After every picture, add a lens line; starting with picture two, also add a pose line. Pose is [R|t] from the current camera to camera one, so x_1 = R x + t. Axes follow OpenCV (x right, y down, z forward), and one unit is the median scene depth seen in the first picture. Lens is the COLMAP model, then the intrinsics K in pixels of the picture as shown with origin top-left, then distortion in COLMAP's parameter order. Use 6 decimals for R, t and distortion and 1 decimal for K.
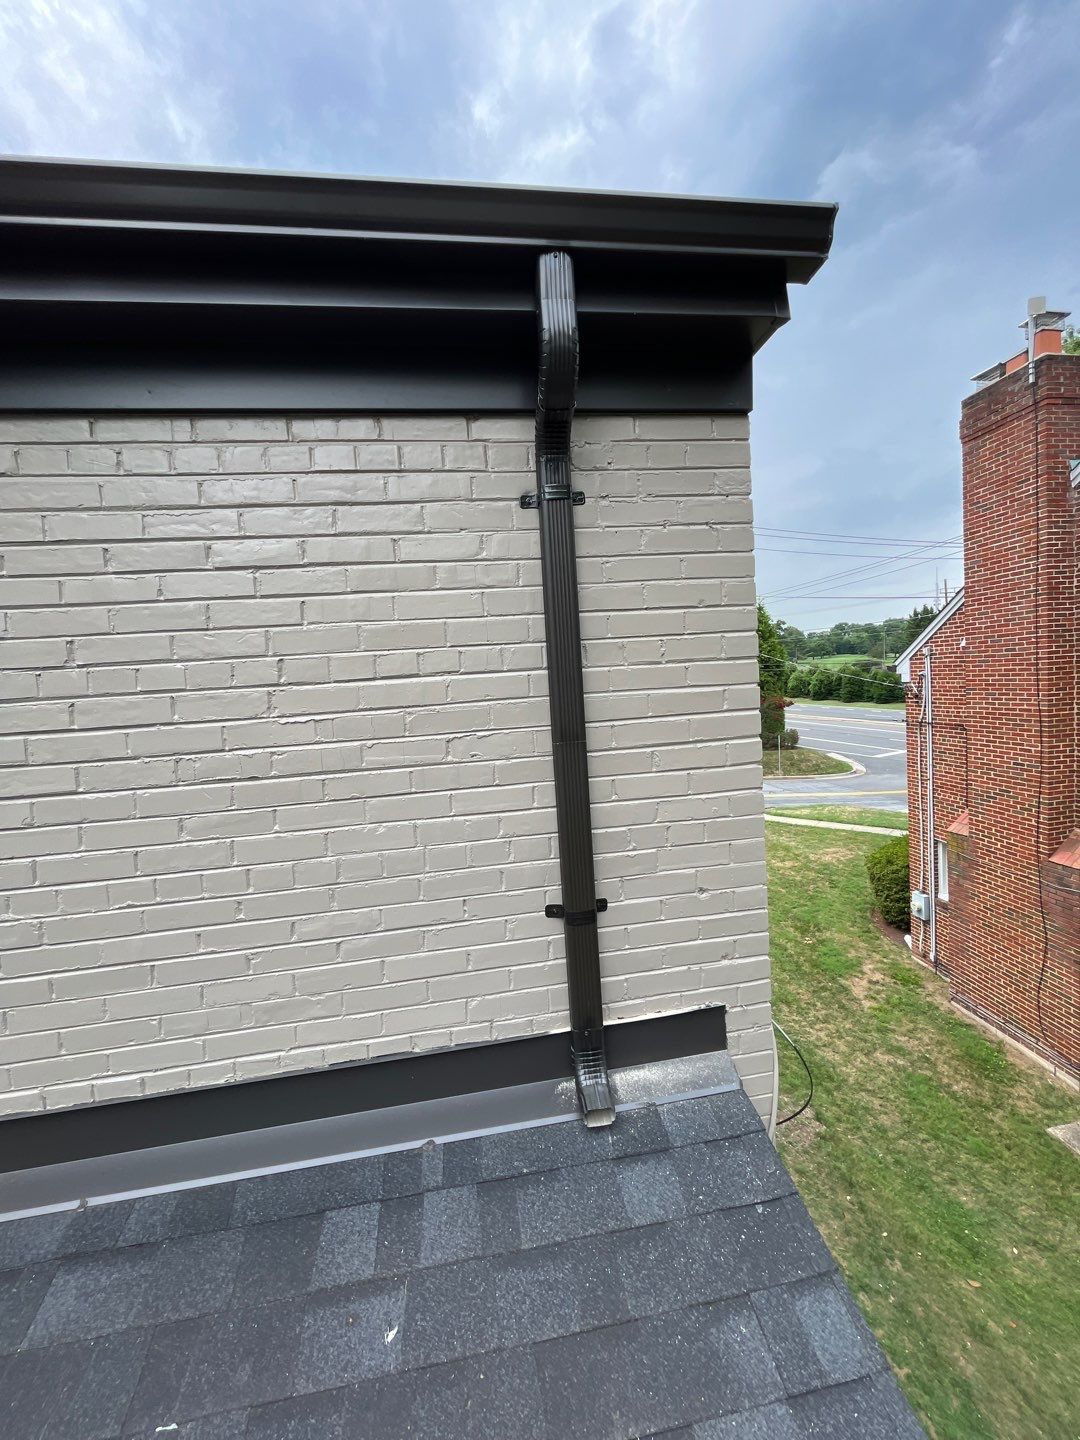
lens RADIAL K [[577.3, 0, 540.0], [0, 577.3, 720.0], [0, 0, 1]] dist [0.000288, 0.000065]
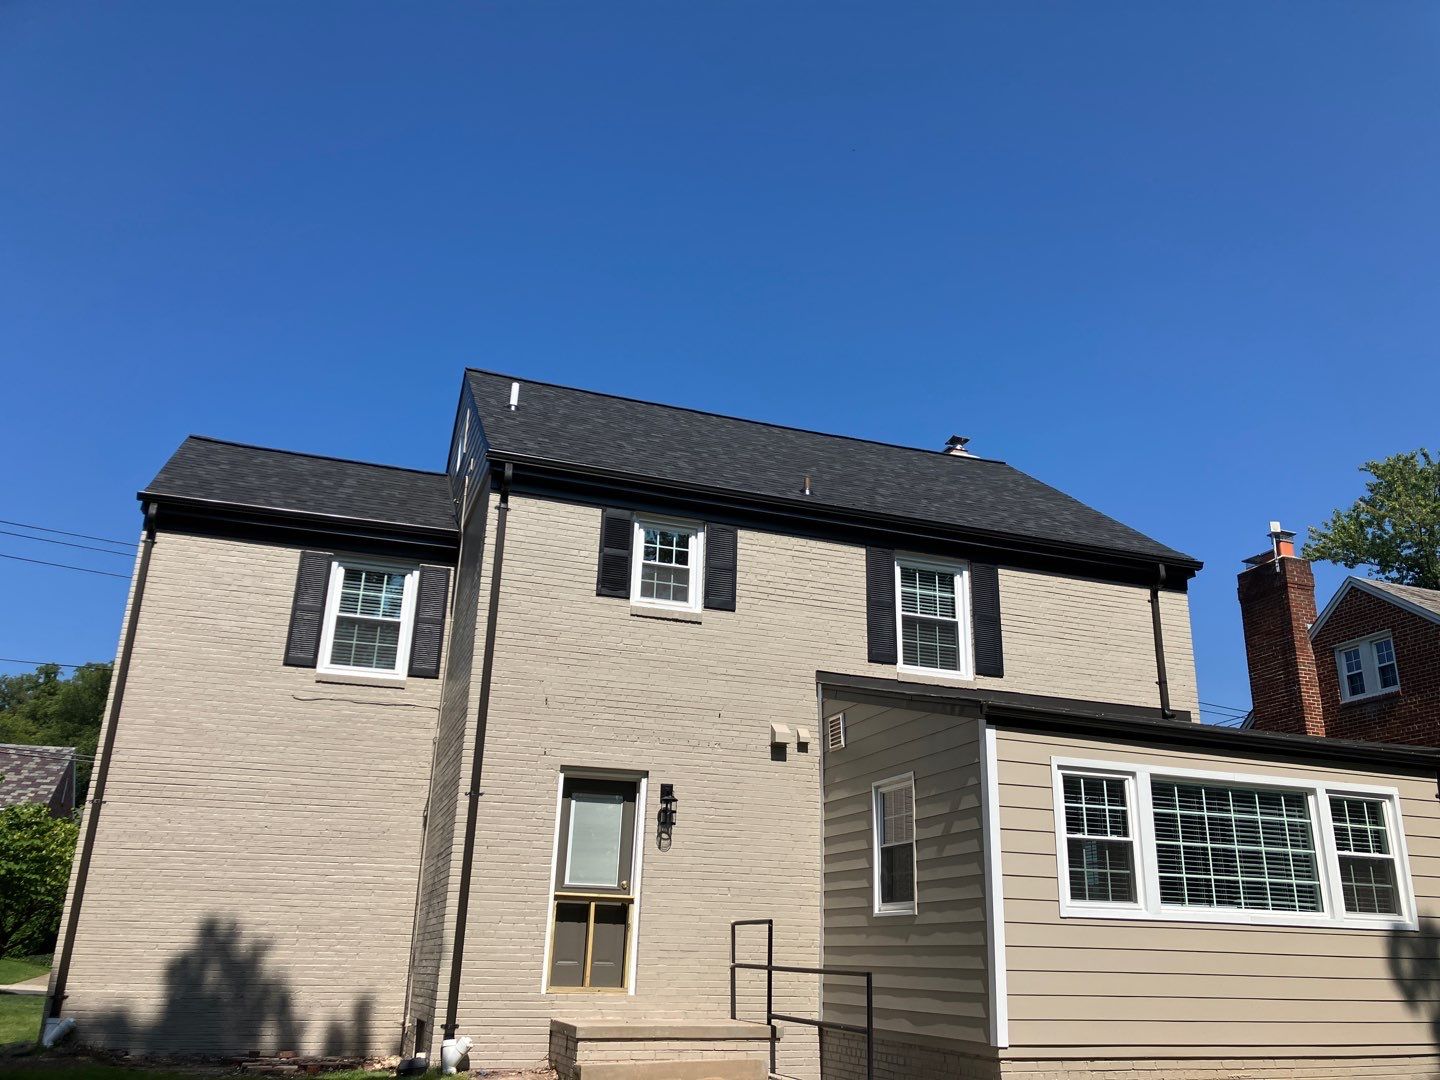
lens RADIAL K [[1175.5, 0, 750.5], [0, 1175.5, 561.8], [0, 0, 1]] dist [0.004667, -0.003216]
pose [[0.974720, 0.144926, 0.170052, -5.236407], [-0.067243, 0.916087, -0.395302, 3.612847], [-0.213072, 0.373874, 0.902673, -7.684551]]
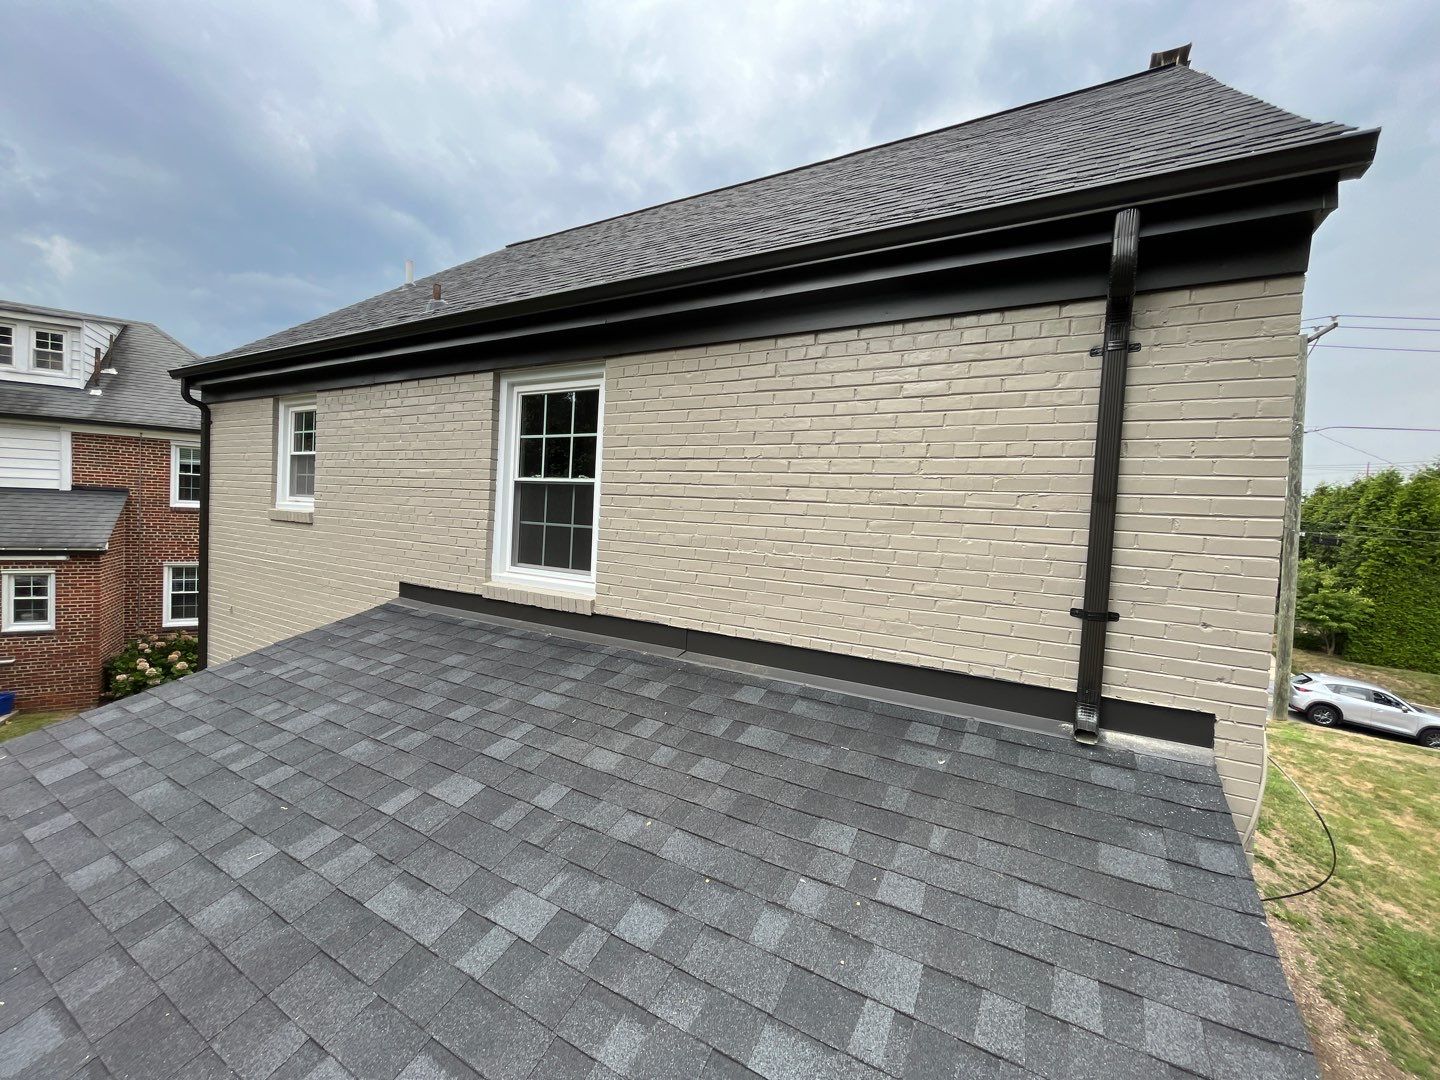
lens RADIAL K [[584.5, 0, 720.0], [0, 584.5, 540.0], [0, 0, 1]] dist [-0.001481, 0.000112]
pose [[0.780458, 0.128908, -0.611775, 0.224916], [-0.139838, 0.989715, 0.030150, 0.236726], [0.609370, 0.062019, 0.790457, -0.889934]]
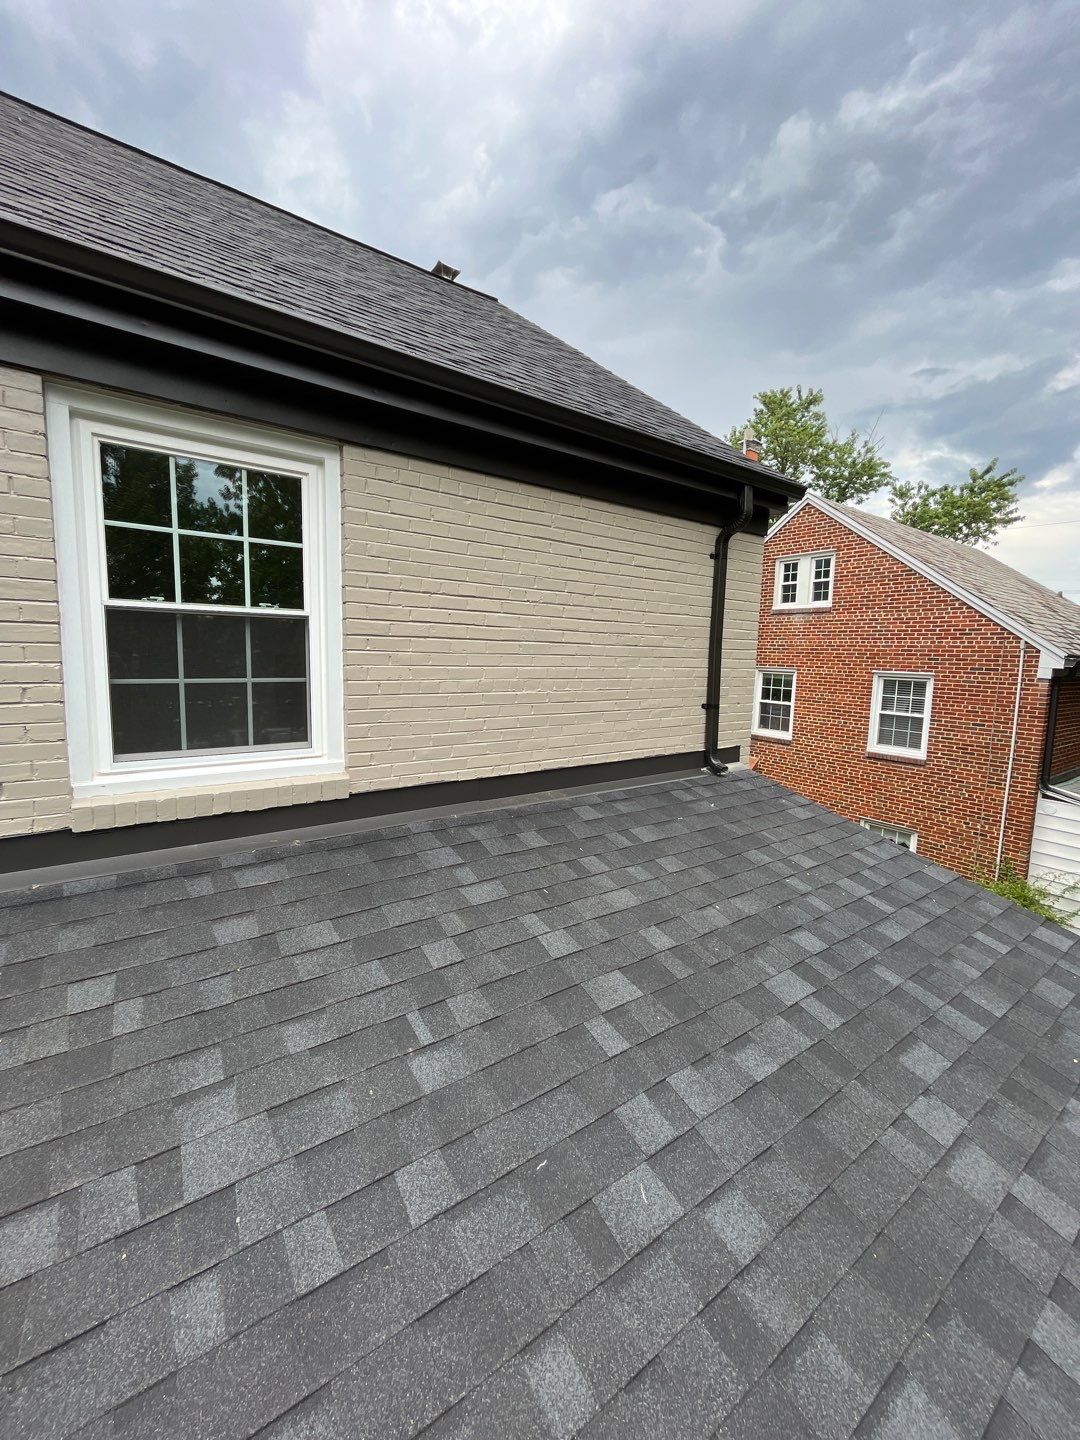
lens RADIAL K [[584.5, 0, 540.0], [0, 584.5, 720.0], [0, 0, 1]] dist [-0.001481, 0.000112]
pose [[0.883906, 0.031614, 0.466596, -2.074031], [-0.051124, 0.998265, 0.029212, 0.375485], [-0.464862, -0.049675, 0.883988, -1.164297]]
